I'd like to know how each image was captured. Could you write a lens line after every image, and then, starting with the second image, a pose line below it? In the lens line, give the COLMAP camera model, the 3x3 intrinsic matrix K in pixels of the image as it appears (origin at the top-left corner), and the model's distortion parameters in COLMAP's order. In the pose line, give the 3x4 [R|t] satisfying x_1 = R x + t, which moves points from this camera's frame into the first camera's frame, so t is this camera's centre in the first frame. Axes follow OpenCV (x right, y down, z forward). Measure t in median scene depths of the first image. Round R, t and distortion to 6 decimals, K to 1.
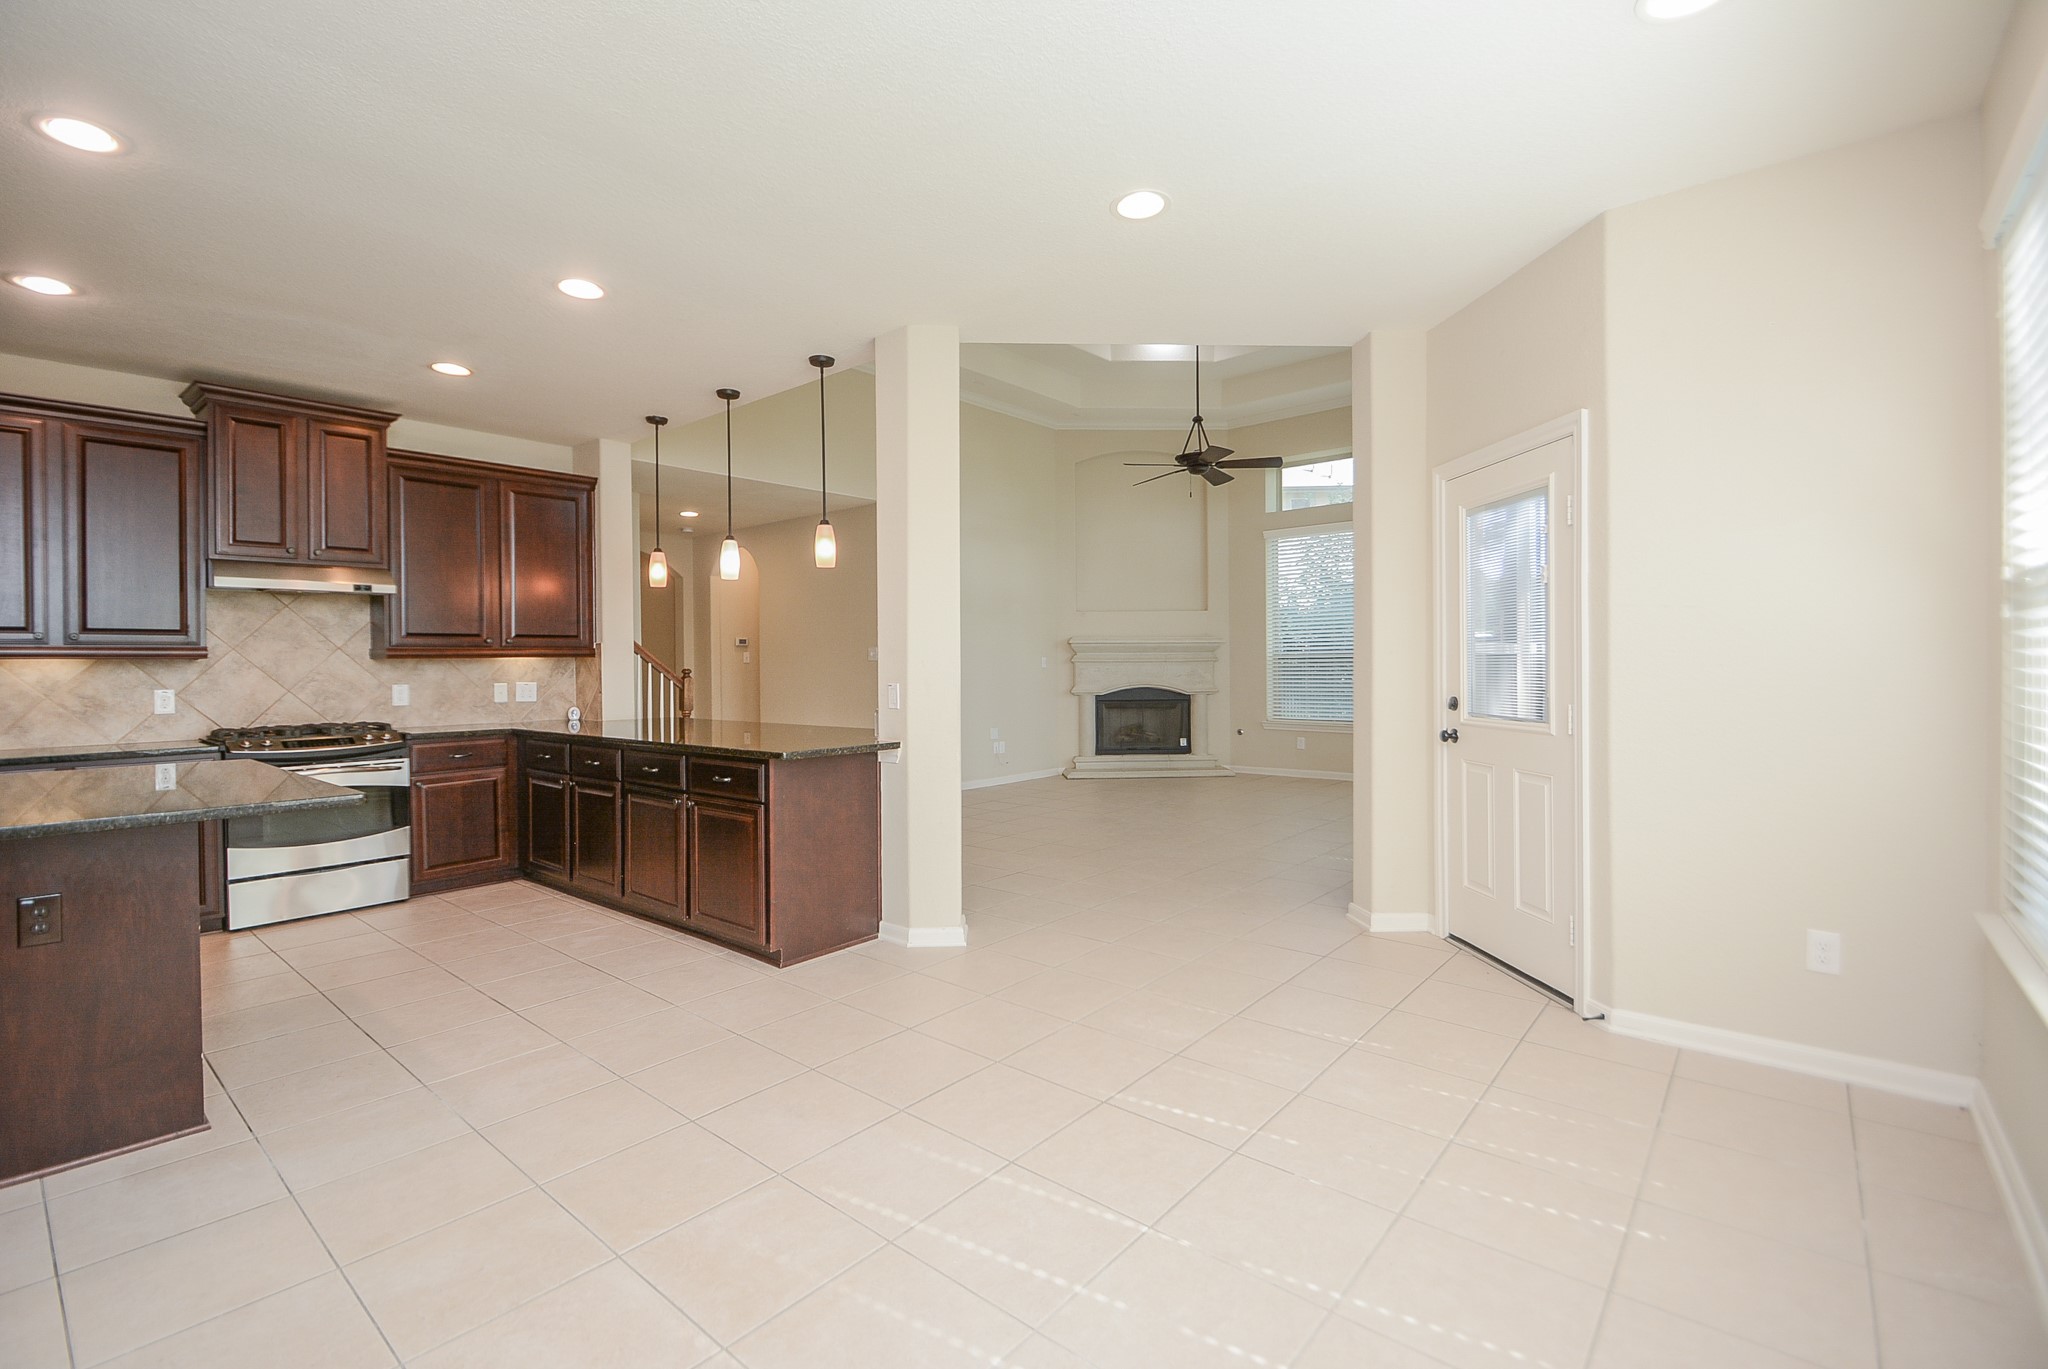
lens RADIAL K [[908.2, 0, 1012.3], [0, 908.2, 667.1], [0, 0, 1]] dist [0.000960, -0.010095]
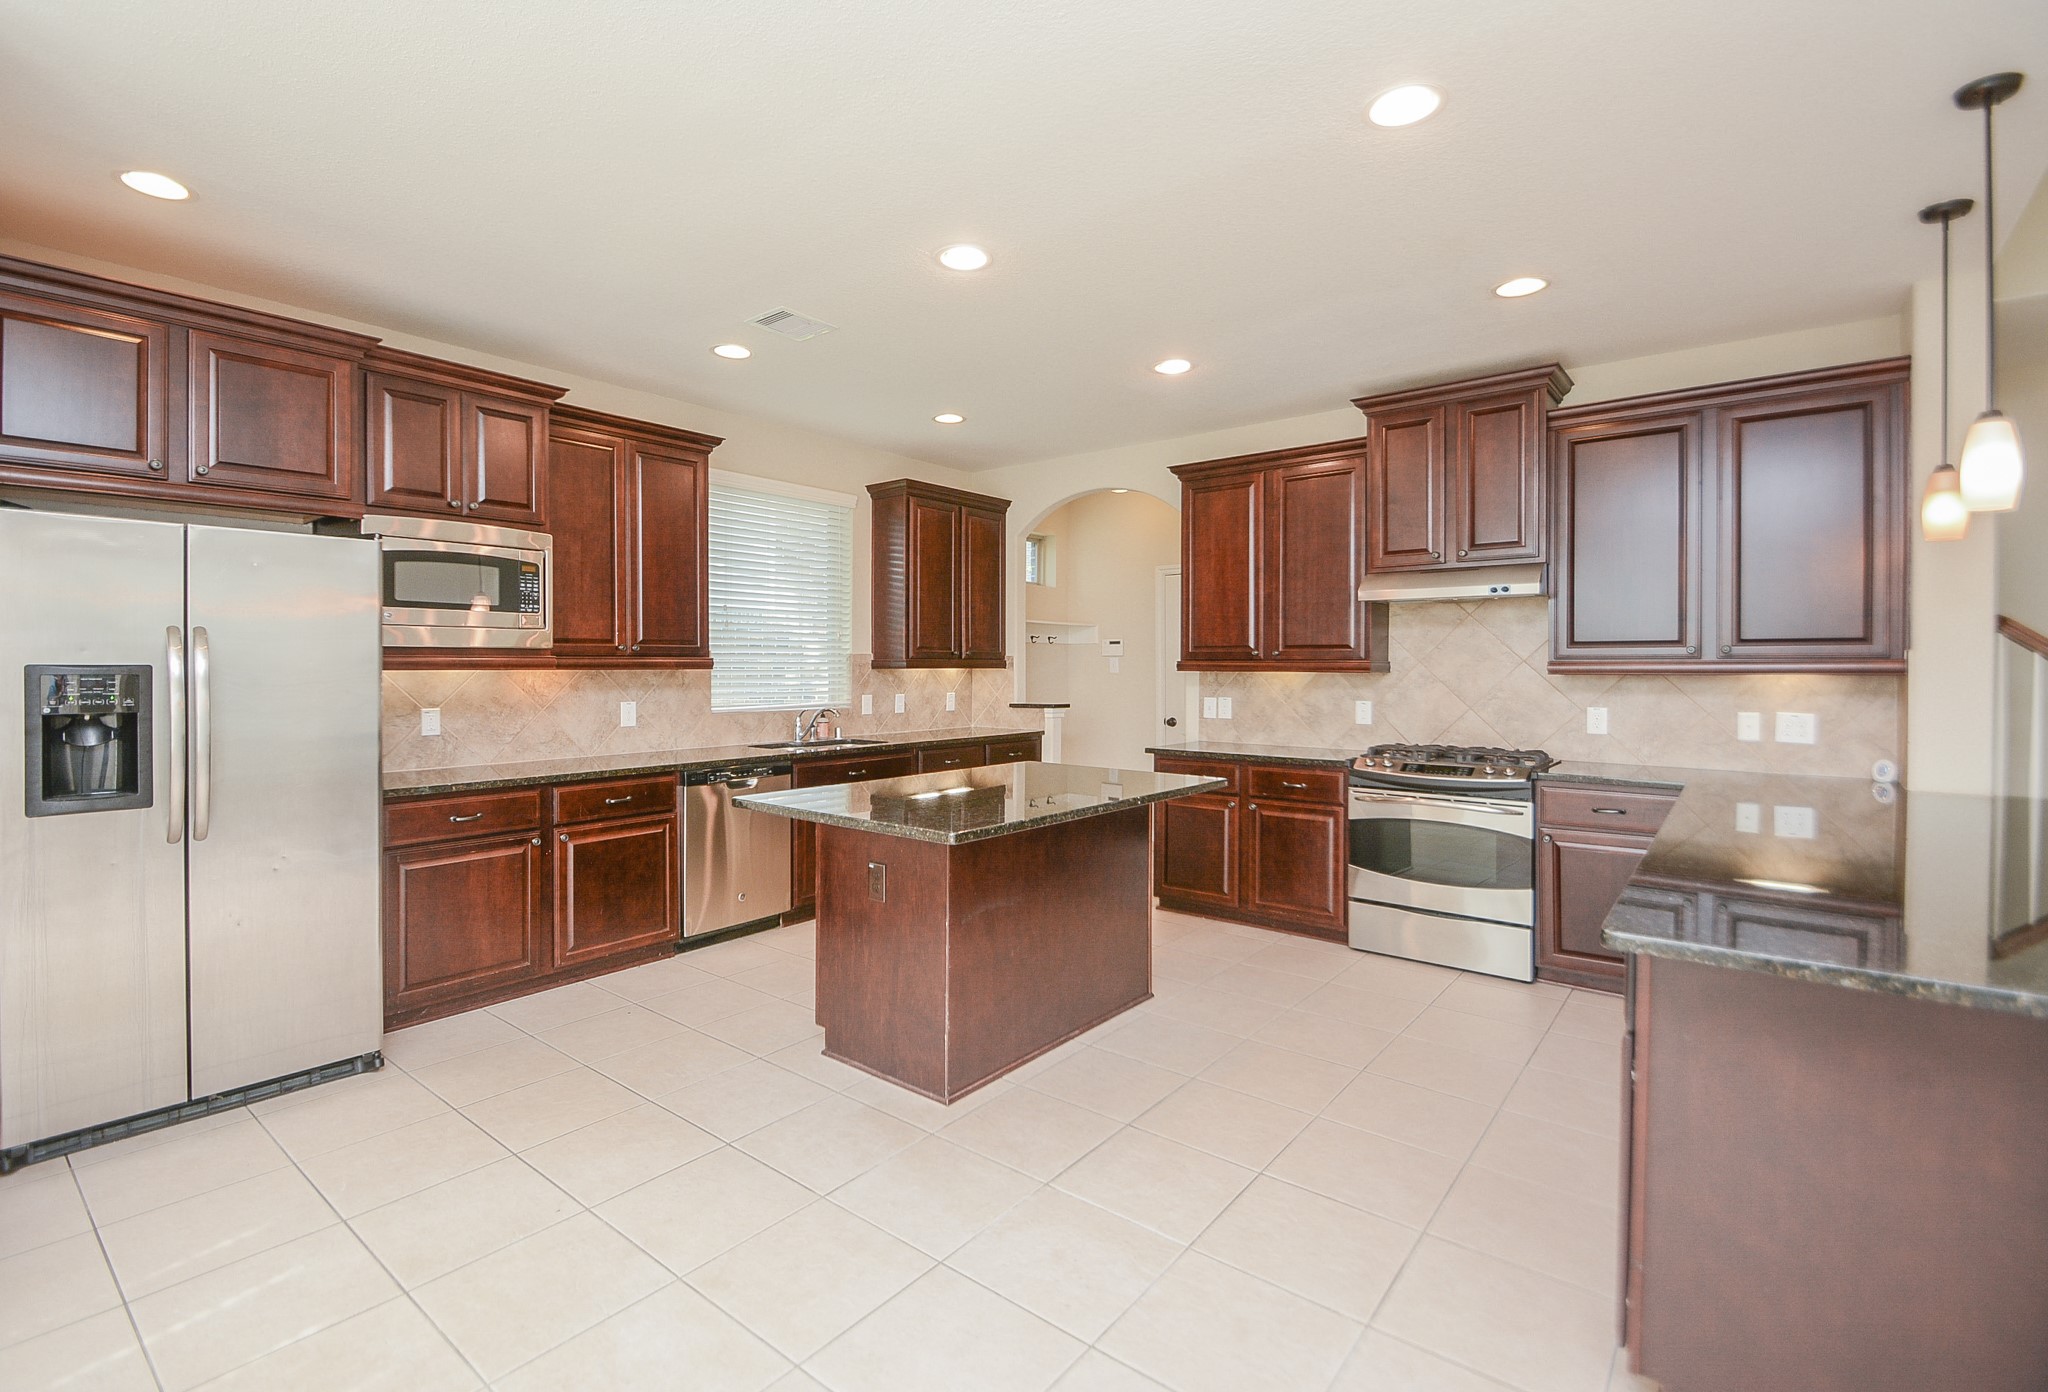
lens RADIAL K [[957.1, 0, 989.4], [0, 957.1, 667.1], [0, 0, 1]] dist [0.003072, -0.001399]
pose [[0.023984, 0.011588, -0.999645, 0.158013], [-0.008218, 0.999901, 0.011394, -0.023504], [0.999679, 0.007942, 0.024077, 0.528762]]
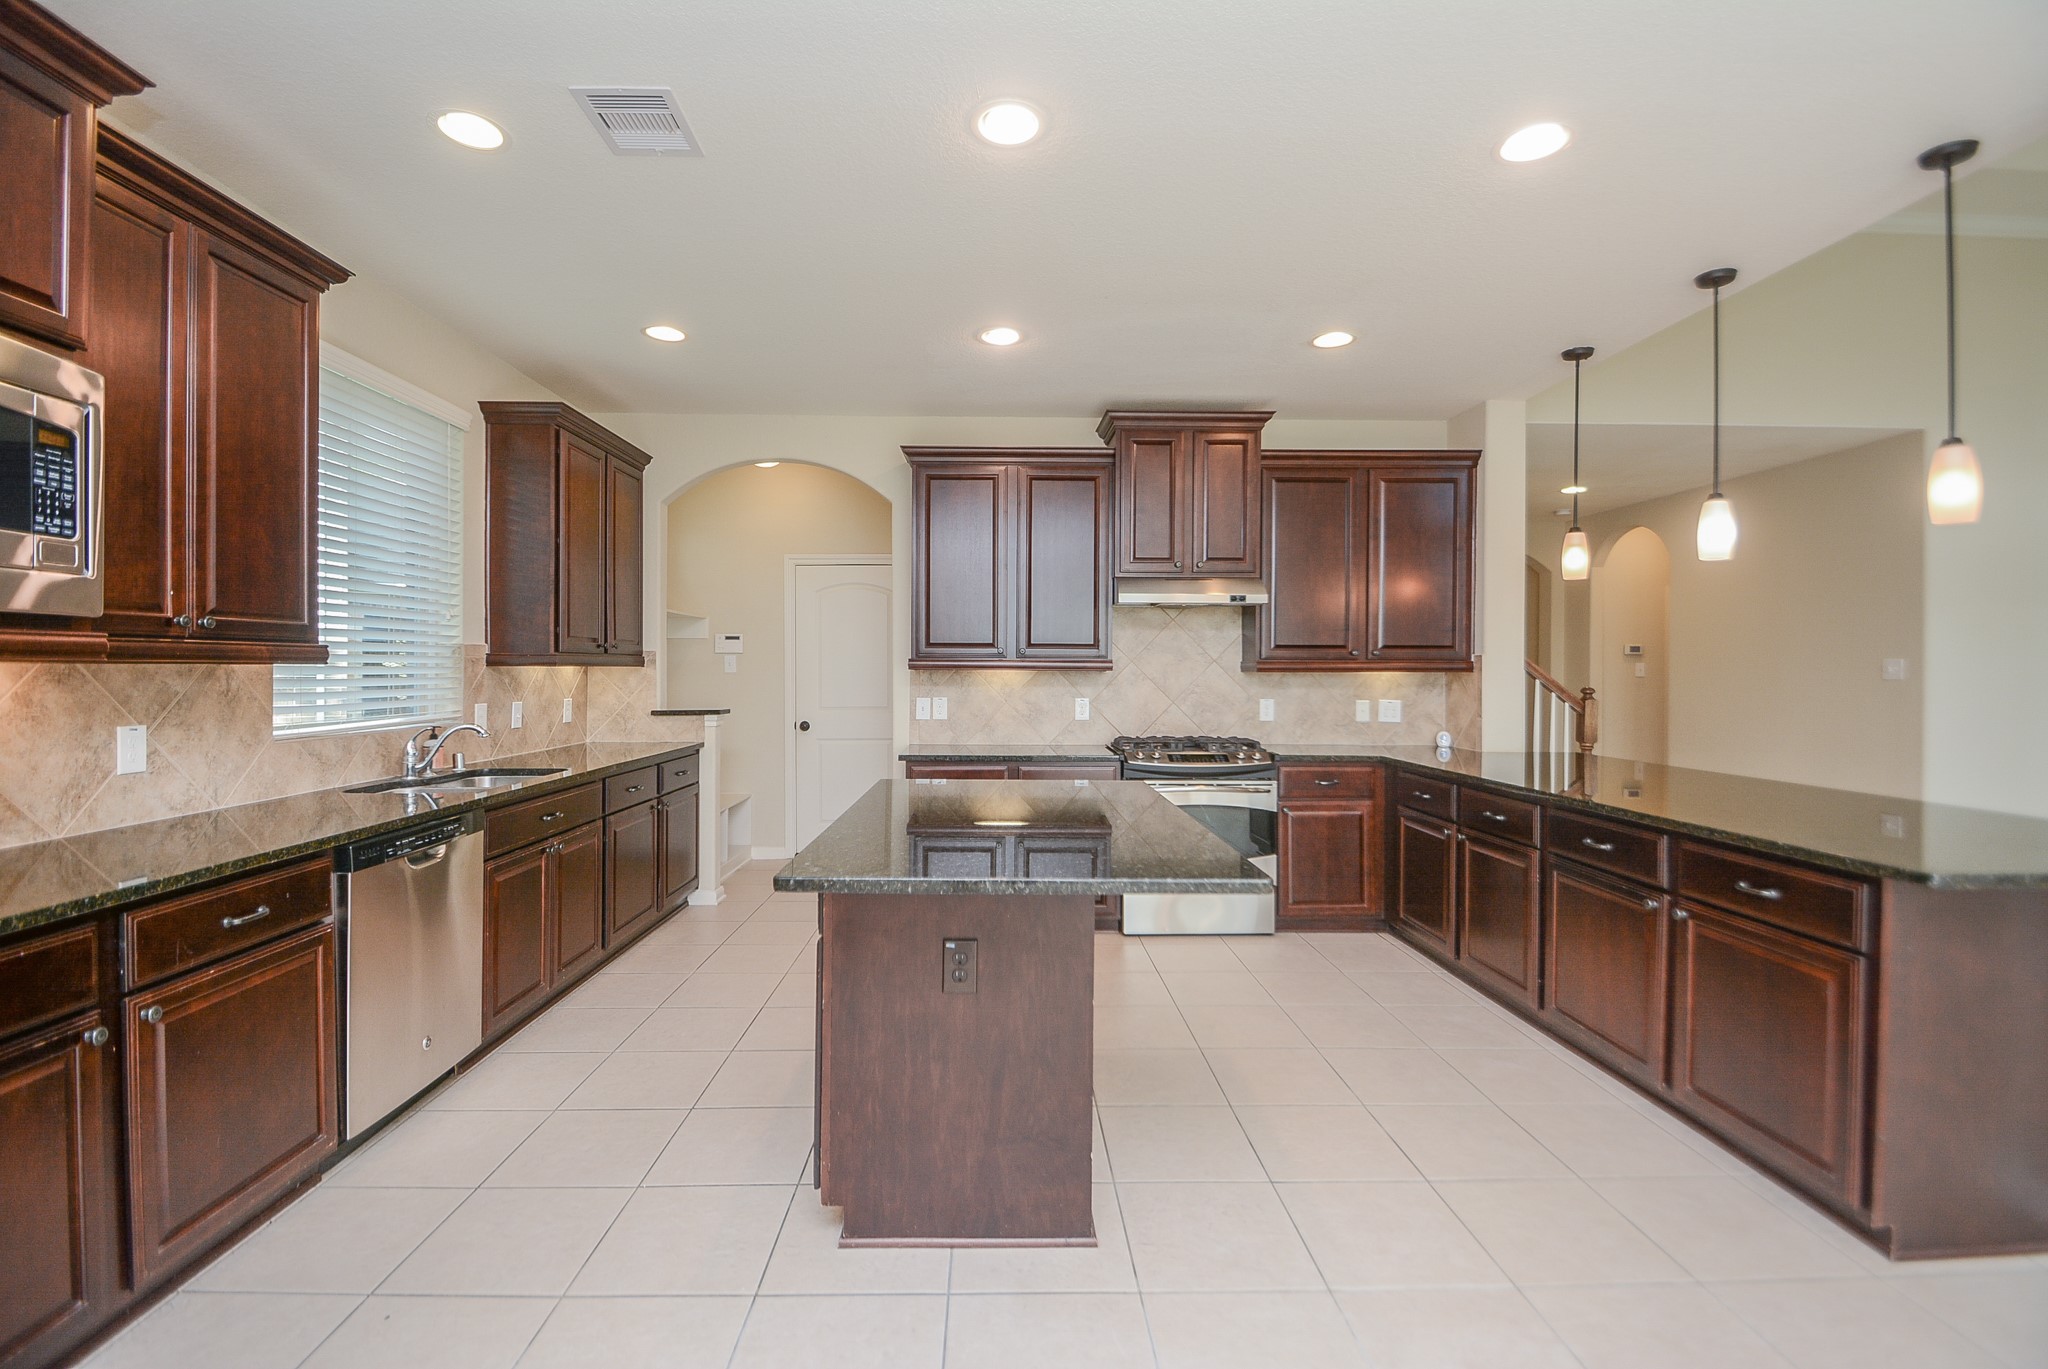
lens RADIAL K [[908.2, 0, 1024.9], [0, 908.2, 680.1], [0, 0, 1]] dist [0.000960, -0.010095]
pose [[0.675831, 0.021703, -0.736737, -0.165968], [-0.015502, 0.999764, 0.015232, -0.012739], [0.736893, 0.001127, 0.676008, 0.192922]]
